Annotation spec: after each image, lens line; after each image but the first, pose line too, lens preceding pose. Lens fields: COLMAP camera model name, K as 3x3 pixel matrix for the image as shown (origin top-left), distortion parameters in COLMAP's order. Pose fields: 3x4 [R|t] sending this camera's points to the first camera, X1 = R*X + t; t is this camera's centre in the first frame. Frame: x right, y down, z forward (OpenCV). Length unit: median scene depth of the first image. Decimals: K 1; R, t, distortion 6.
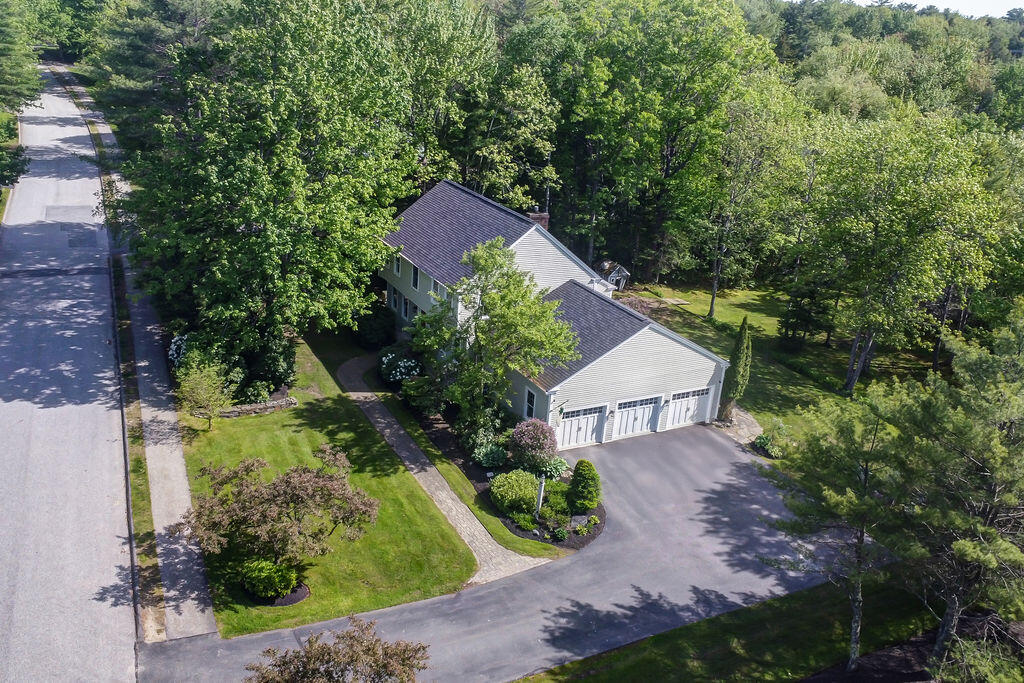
lens RADIAL K [[962.7, 0, 512.0], [0, 962.7, 341.5], [0, 0, 1]] dist [-0.004575, 0.002932]
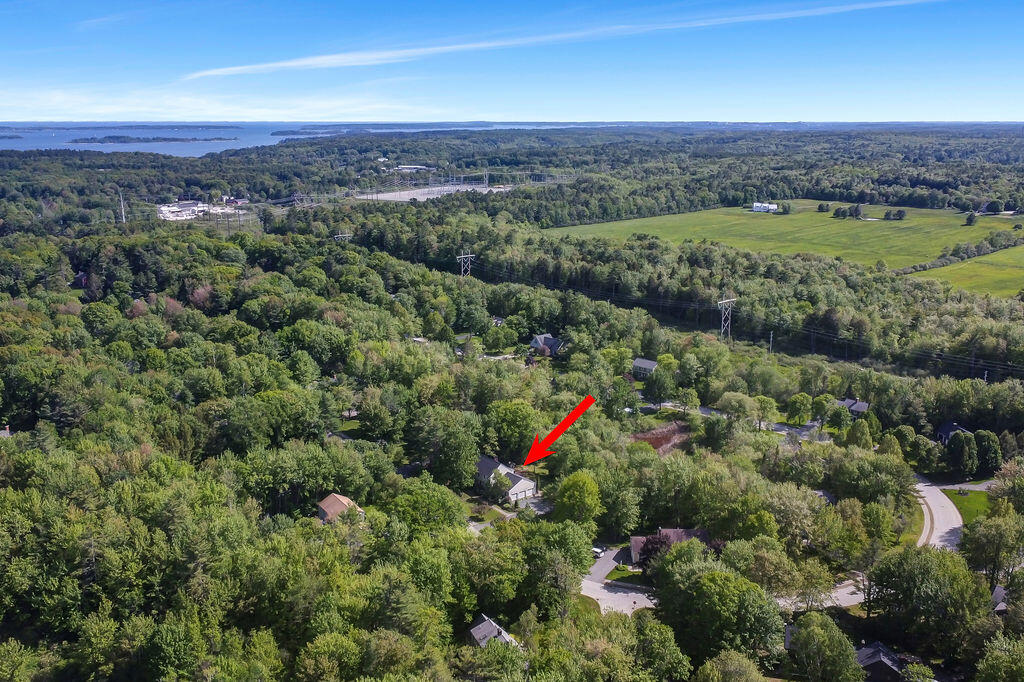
lens RADIAL K [[962.7, 0, 512.0], [0, 962.7, 341.0], [0, 0, 1]] dist [-0.004575, 0.002932]
pose [[0.979869, -0.109099, 0.167195, -0.837877], [0.129113, 0.985067, -0.113902, -0.186176], [-0.152271, 0.133196, 0.979322, -5.017516]]
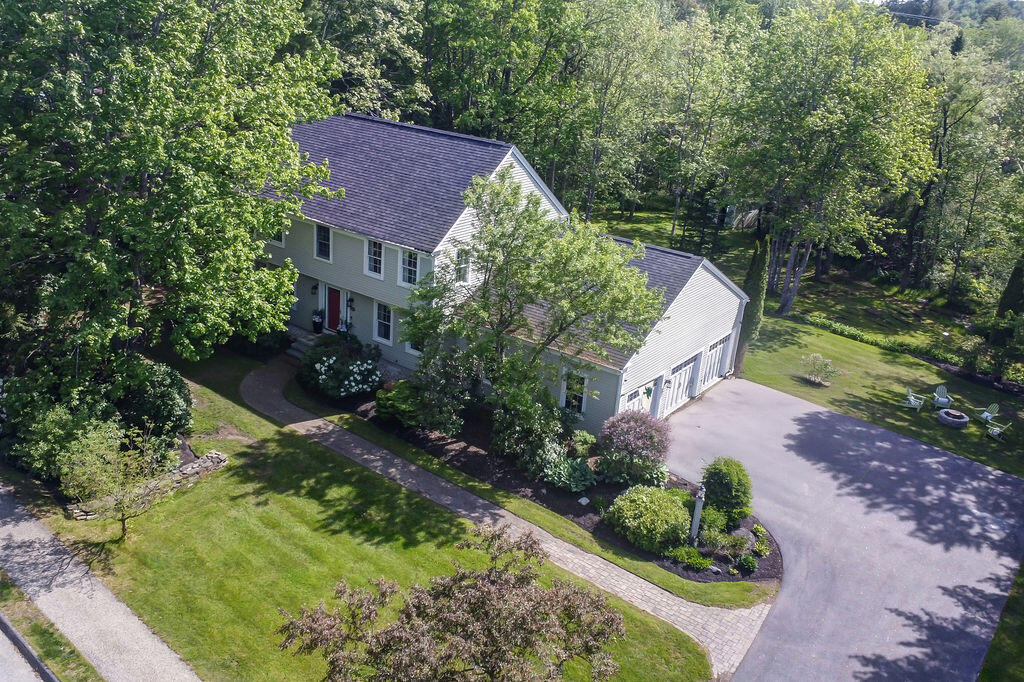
lens RADIAL K [[943.5, 0, 526.7], [0, 943.5, 342.3], [0, 0, 1]] dist [-0.001902, 0.004927]
pose [[0.893941, -0.161252, 0.418171, -0.298176], [0.142367, 0.986876, 0.076209, -0.030244], [-0.424972, -0.008593, 0.905166, 0.364929]]
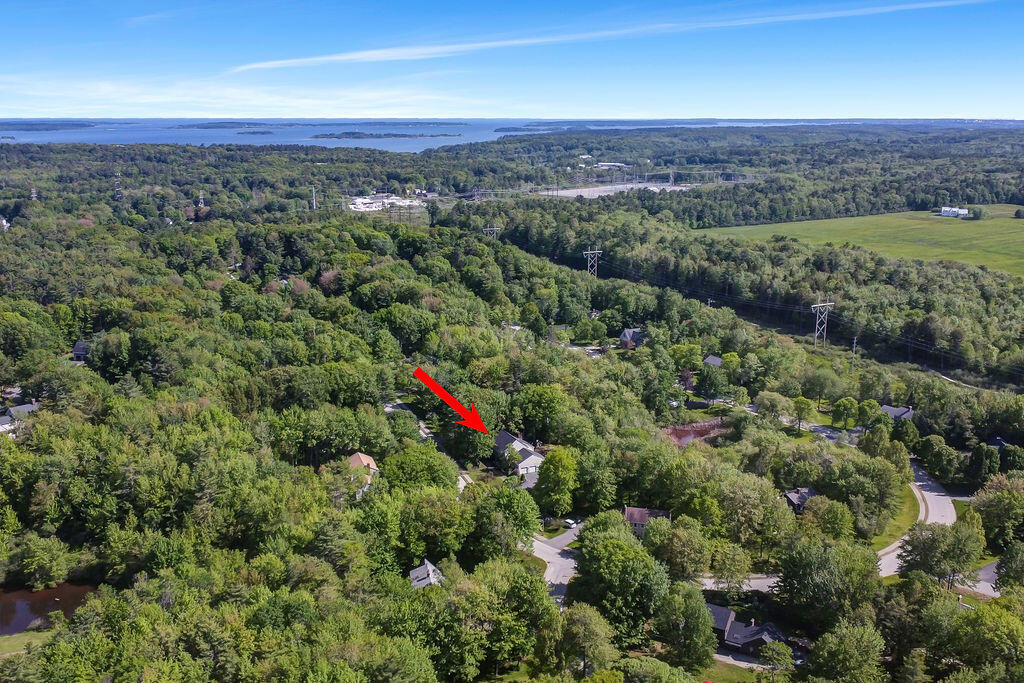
lens RADIAL K [[962.7, 0, 512.0], [0, 962.7, 341.5], [0, 0, 1]] dist [-0.004575, 0.002932]
pose [[0.996680, -0.056063, -0.059045, 0.422329], [0.047984, 0.990309, -0.130332, 0.068868], [0.065779, 0.127066, 0.989711, -5.613971]]
